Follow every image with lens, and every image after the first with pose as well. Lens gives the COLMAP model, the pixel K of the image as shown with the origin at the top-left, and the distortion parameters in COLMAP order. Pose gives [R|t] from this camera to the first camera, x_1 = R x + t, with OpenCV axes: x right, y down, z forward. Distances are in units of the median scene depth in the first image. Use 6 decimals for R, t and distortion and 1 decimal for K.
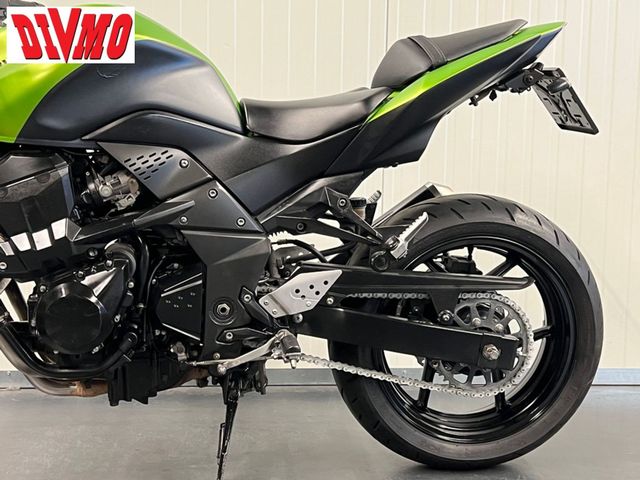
lens RADIAL K [[1009.4, 0, 313.4], [0, 1009.4, 240.5], [0, 0, 1]] dist [0.158198, 0.000000]
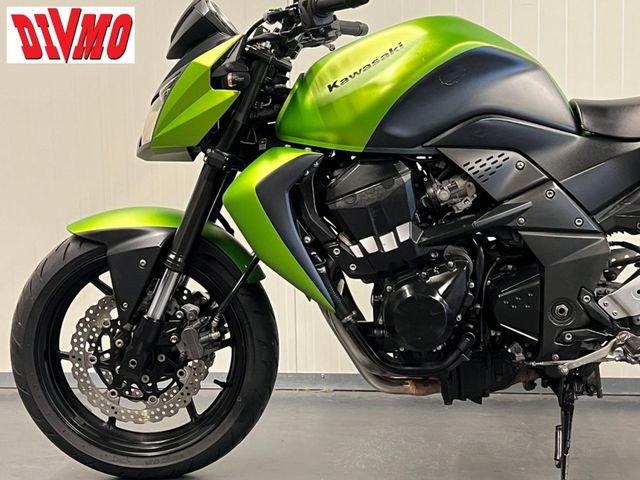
lens RADIAL K [[1009.4, 0, 319.2], [0, 1009.4, 243.3], [0, 0, 1]] dist [0.158198, 0.000000]
pose [[0.974758, -0.018095, -0.222531, -0.097771], [0.014377, 0.999729, -0.018316, 0.017254], [0.222802, 0.014654, 0.974754, -0.032671]]
